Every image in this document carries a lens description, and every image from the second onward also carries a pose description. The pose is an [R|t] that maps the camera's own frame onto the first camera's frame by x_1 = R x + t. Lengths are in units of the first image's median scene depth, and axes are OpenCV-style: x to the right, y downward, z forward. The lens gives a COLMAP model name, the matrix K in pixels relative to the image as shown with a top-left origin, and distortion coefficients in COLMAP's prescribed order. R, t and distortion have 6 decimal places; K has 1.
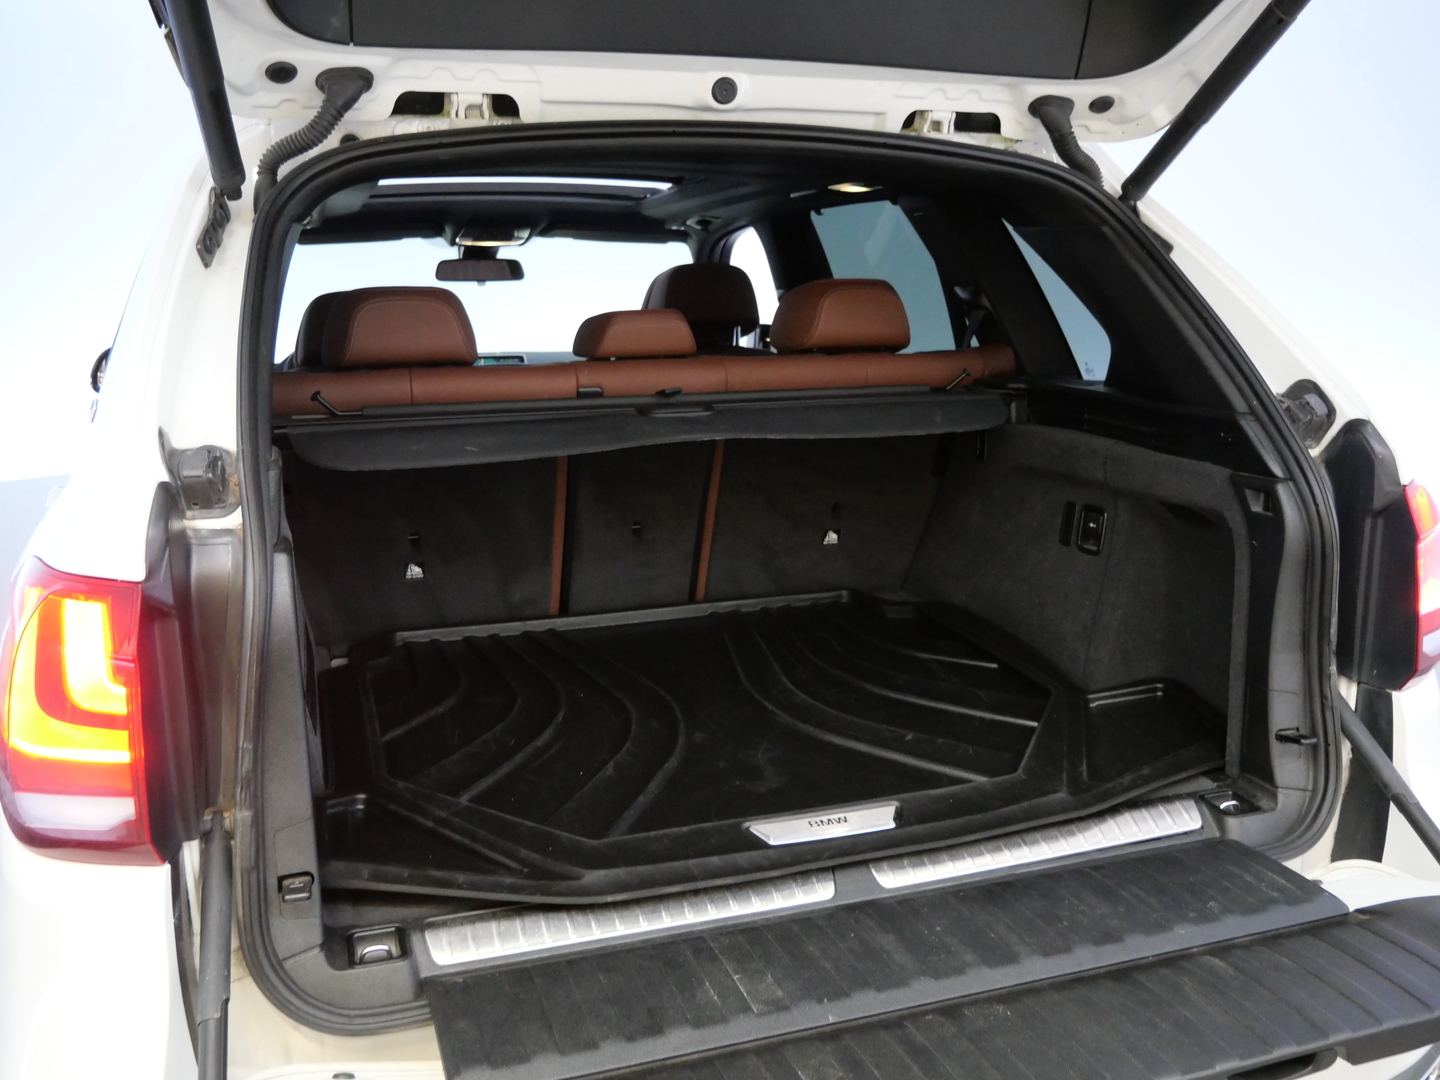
lens RADIAL K [[1301.3, 0, 720.0], [0, 1301.3, 540.0], [0, 0, 1]] dist [-0.012362, -0.008809]
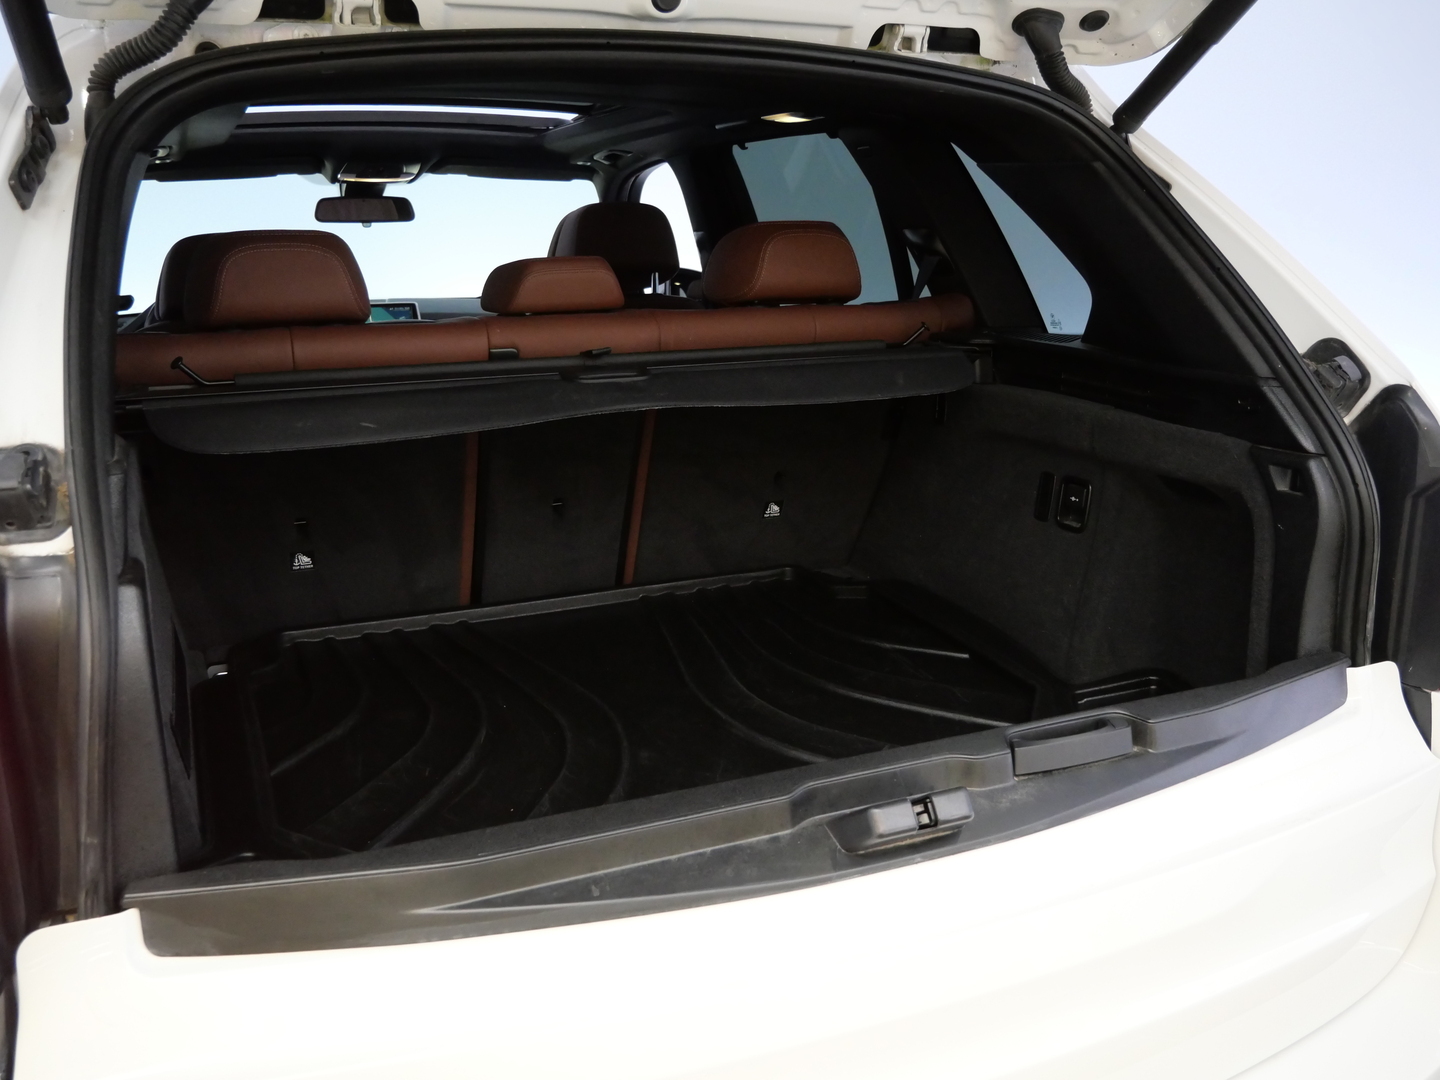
lens RADIAL K [[1301.3, 0, 720.0], [0, 1301.3, 540.0], [0, 0, 1]] dist [-0.012362, -0.008809]
pose [[0.996434, -0.019243, 0.082158, -0.033361], [0.015526, 0.998837, 0.045642, -0.029863], [-0.082941, -0.044203, 0.995574, 0.134142]]
